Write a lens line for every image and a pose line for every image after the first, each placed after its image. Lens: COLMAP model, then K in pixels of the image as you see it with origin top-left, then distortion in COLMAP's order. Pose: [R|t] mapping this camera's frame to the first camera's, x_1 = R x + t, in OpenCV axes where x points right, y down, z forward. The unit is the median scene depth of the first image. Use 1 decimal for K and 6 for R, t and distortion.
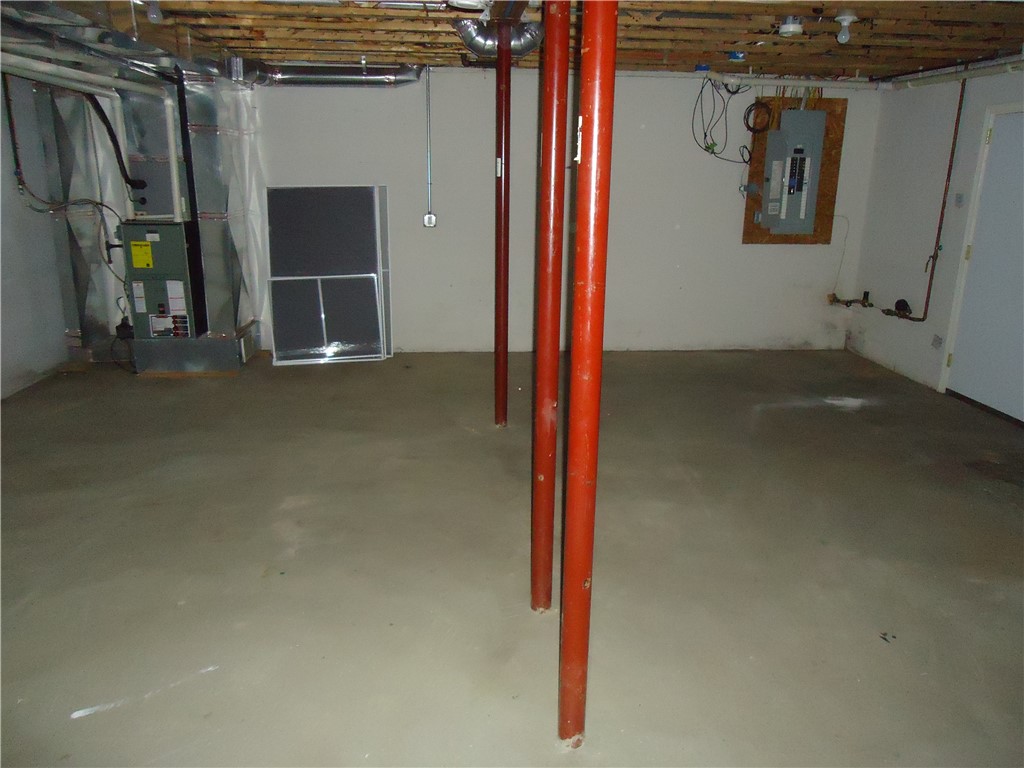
lens RADIAL K [[743.9, 0, 512.1], [0, 743.9, 386.0], [0, 0, 1]] dist [-0.006622, -0.002287]
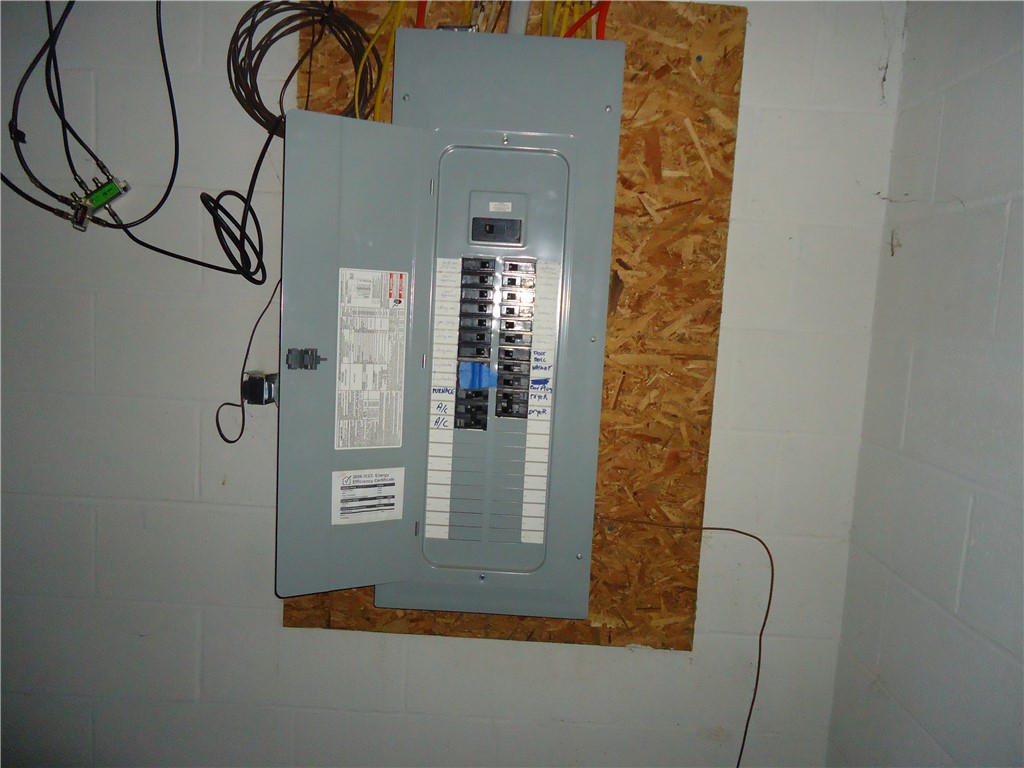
lens RADIAL K [[743.9, 0, 512.1], [0, 743.9, 386.0], [0, 0, 1]] dist [-0.006622, -0.002287]
pose [[0.993656, 0.058076, -0.096308, 0.408906], [-0.074184, 0.982094, -0.173168, -0.235992], [0.084526, 0.179214, 0.980172, 0.797950]]
